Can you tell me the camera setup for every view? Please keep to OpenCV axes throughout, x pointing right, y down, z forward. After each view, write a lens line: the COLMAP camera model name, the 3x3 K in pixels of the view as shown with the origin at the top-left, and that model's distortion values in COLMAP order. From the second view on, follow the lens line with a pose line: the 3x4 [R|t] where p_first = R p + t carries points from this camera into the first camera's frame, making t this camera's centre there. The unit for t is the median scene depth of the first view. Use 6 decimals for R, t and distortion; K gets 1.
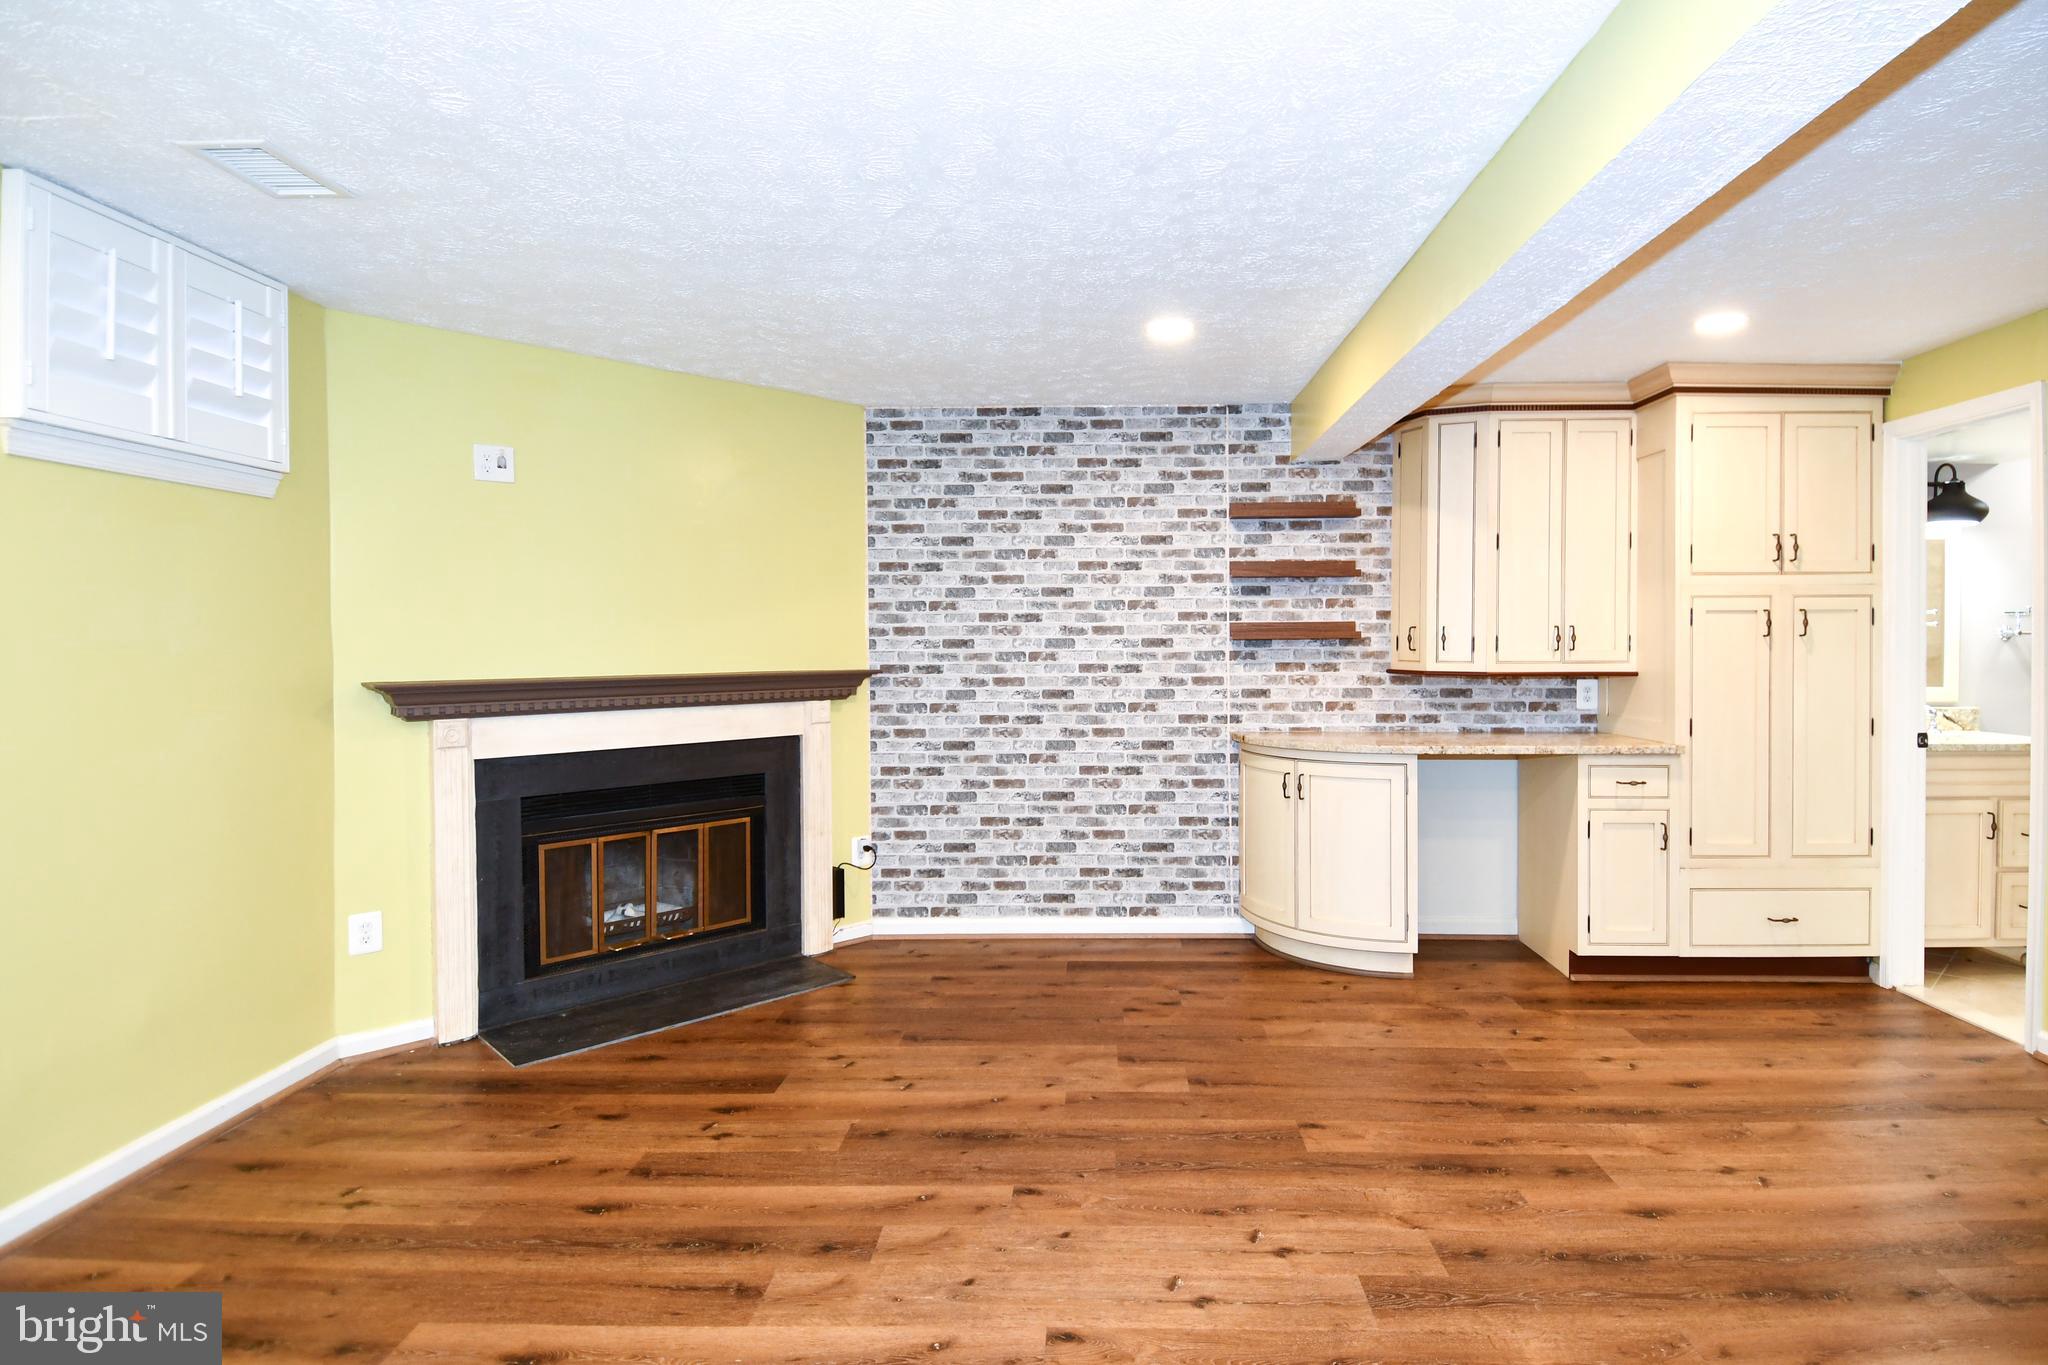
lens RADIAL K [[1109.4, 0, 1039.1], [0, 1109.4, 656.3], [0, 0, 1]] dist [0.046644, -0.048859]
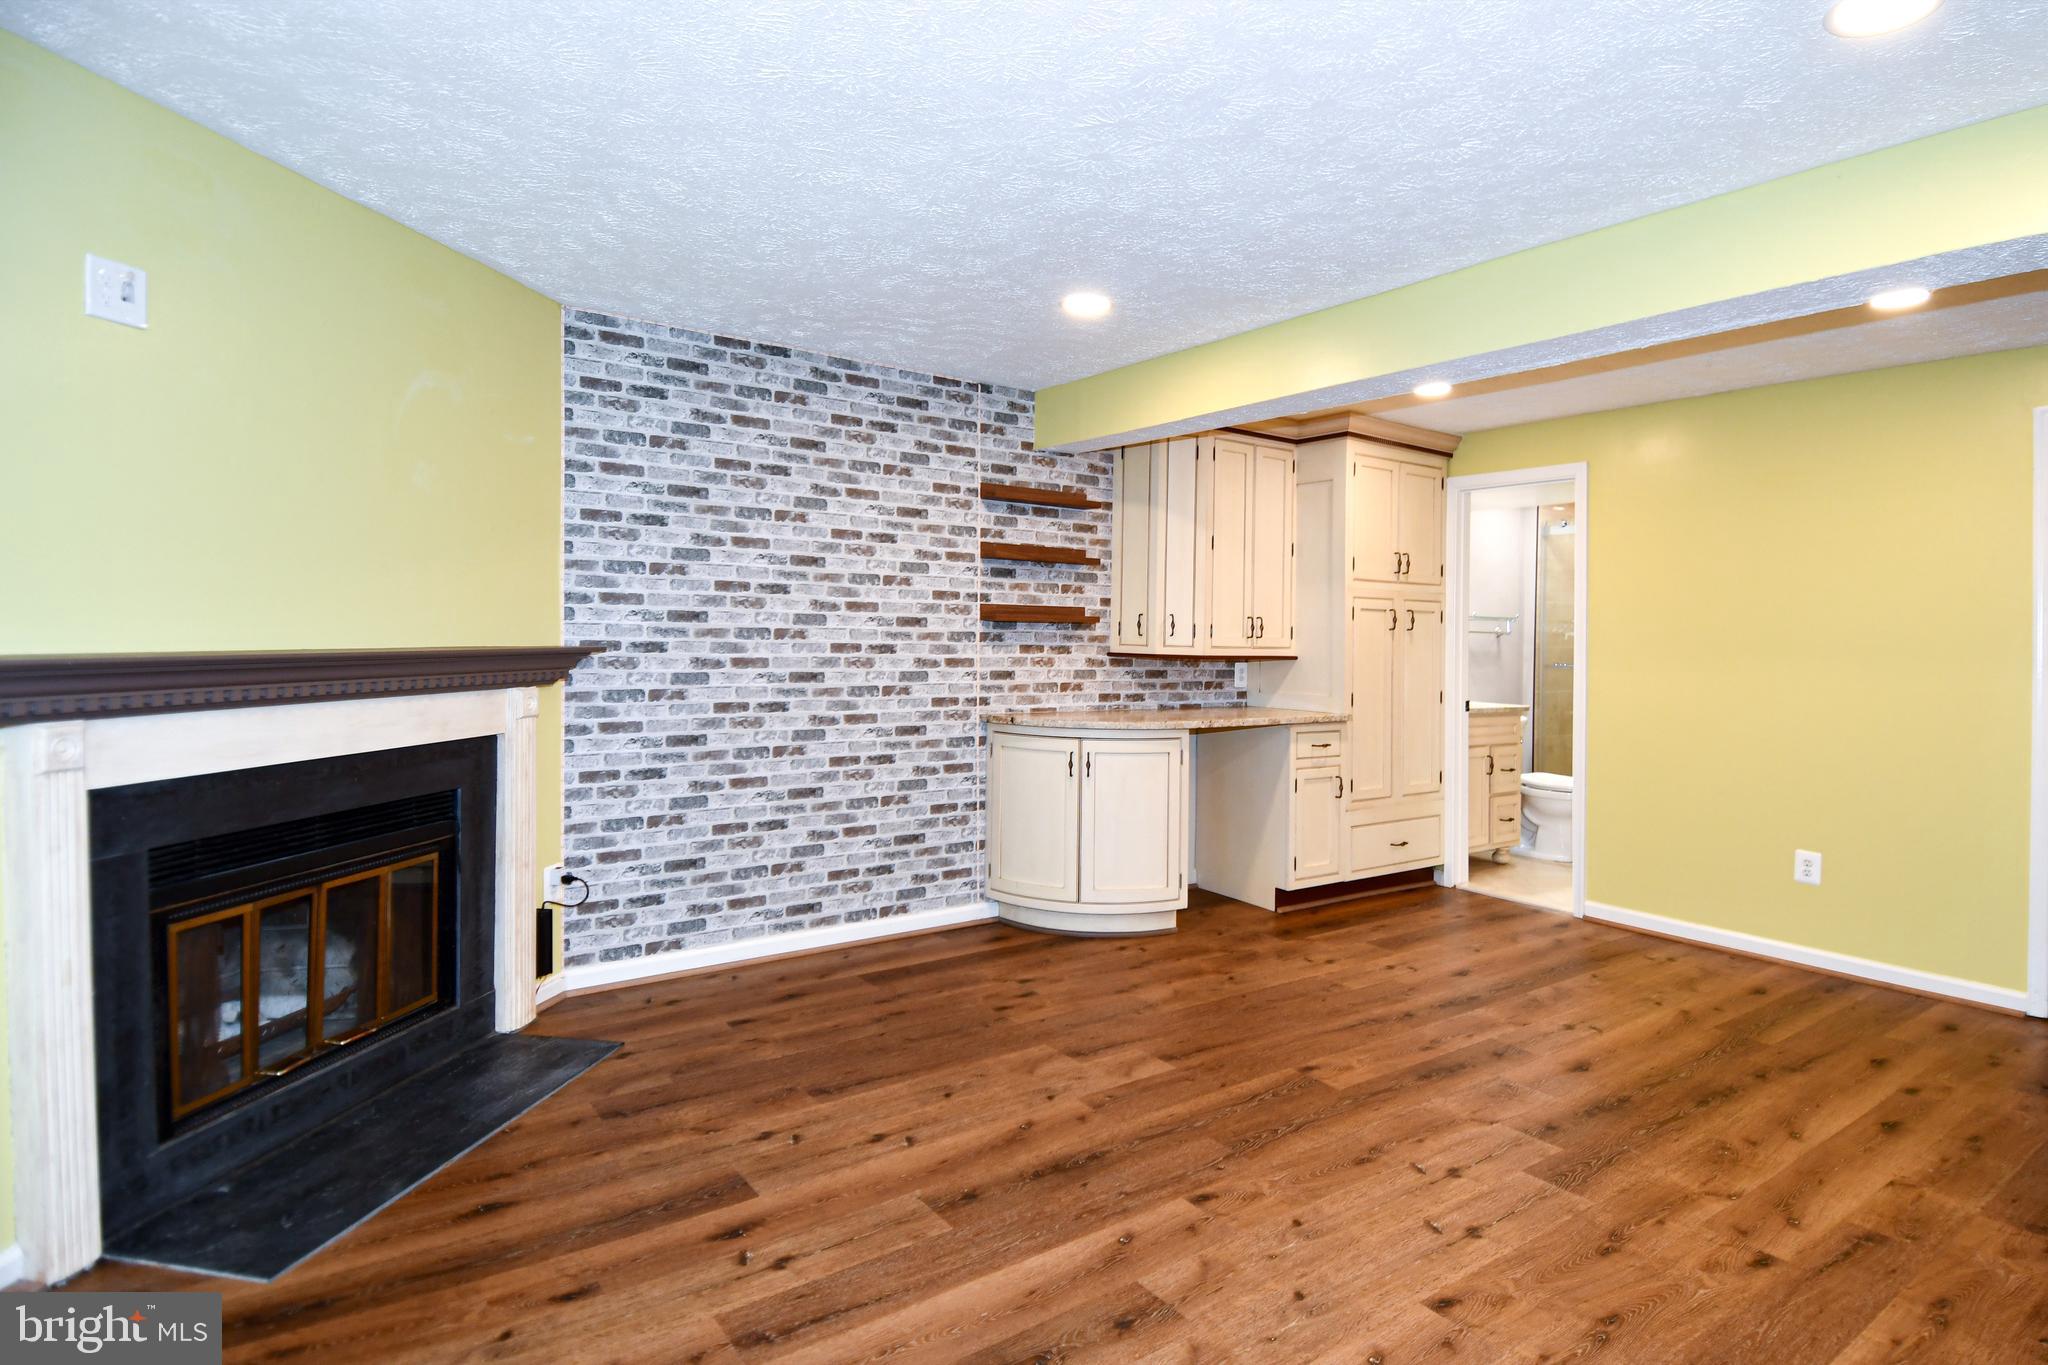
lens RADIAL K [[1092.7, 0, 1141.4], [0, 1092.7, 634.8], [0, 0, 1]] dist [0.057141, -0.060032]
pose [[0.775111, 0.020101, 0.631505, -0.348627], [-0.015784, 0.999798, -0.012451, 0.007690], [-0.631627, -0.000317, 0.775272, 0.165274]]
